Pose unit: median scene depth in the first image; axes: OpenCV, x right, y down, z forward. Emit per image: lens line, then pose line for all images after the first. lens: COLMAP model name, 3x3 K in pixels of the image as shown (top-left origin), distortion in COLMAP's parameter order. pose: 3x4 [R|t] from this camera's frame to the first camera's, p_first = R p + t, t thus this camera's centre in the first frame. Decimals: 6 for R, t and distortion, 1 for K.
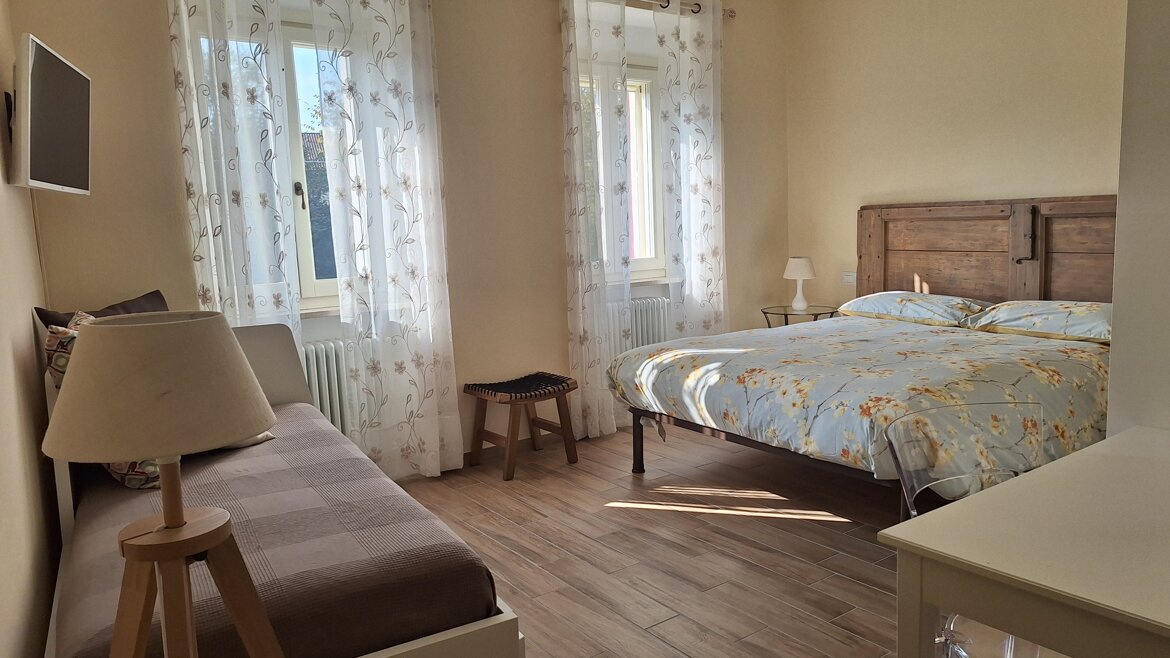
lens RADIAL K [[808.5, 0, 585.0], [0, 808.5, 329.0], [0, 0, 1]] dist [0.102358, -0.110107]
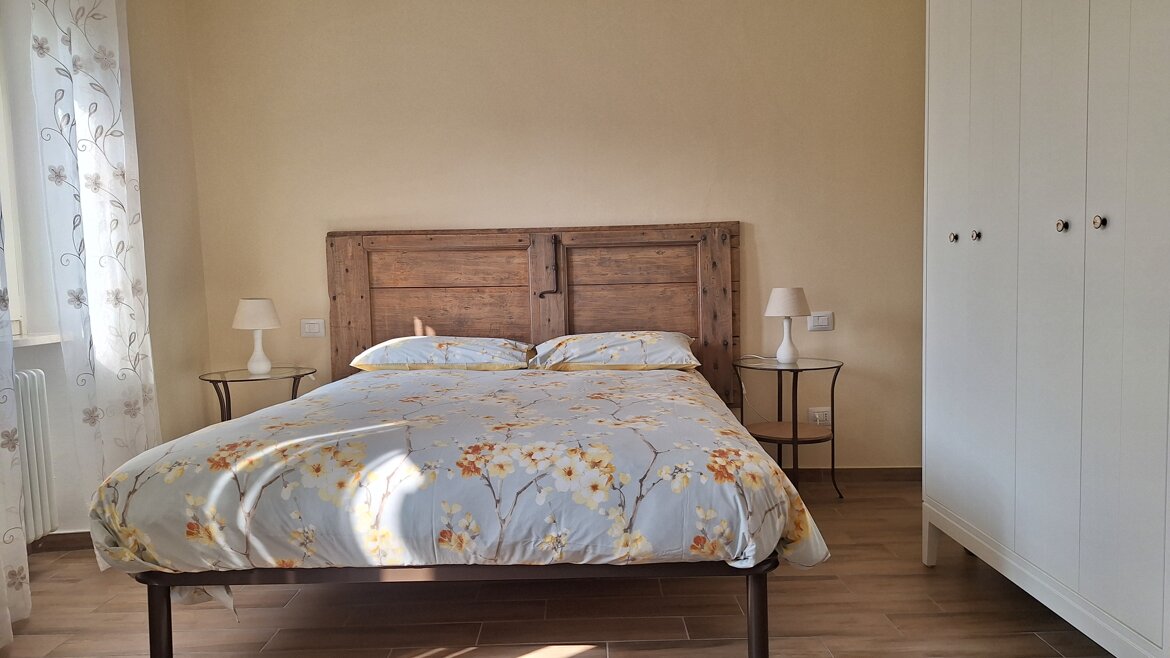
lens RADIAL K [[808.5, 0, 585.0], [0, 808.5, 329.0], [0, 0, 1]] dist [0.102358, -0.110107]
pose [[0.579695, -0.030101, 0.814278, -0.181153], [0.109048, 0.993194, -0.040918, -0.002728], [-0.807504, 0.112515, 0.579032, 0.445646]]
